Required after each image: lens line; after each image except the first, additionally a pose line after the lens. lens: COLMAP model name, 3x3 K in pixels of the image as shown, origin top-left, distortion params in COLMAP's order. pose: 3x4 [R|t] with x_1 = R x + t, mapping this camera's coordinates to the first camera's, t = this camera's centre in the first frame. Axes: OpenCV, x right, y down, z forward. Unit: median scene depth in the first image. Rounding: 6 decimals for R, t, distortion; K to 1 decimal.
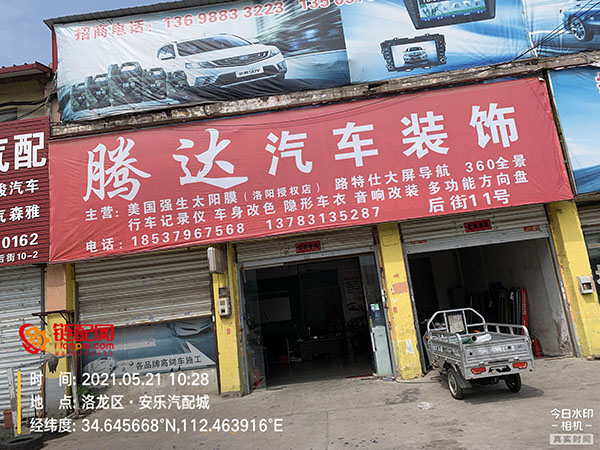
lens RADIAL K [[452.7, 0, 300.0], [0, 452.7, 225.0], [0, 0, 1]] dist [-0.000410, -0.000380]
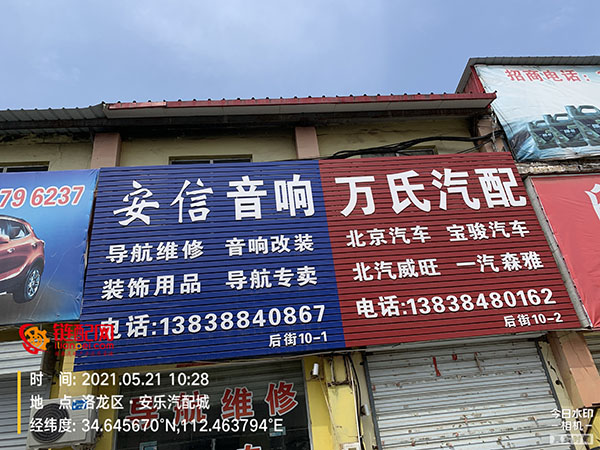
lens RADIAL K [[452.7, 0, 300.0], [0, 452.7, 225.0], [0, 0, 1]] dist [-0.000410, -0.000380]
pose [[0.993155, 0.072025, 0.091950, -1.010871], [-0.039464, 0.947864, -0.316221, 0.160202], [-0.109932, 0.310428, 0.944219, 0.316916]]
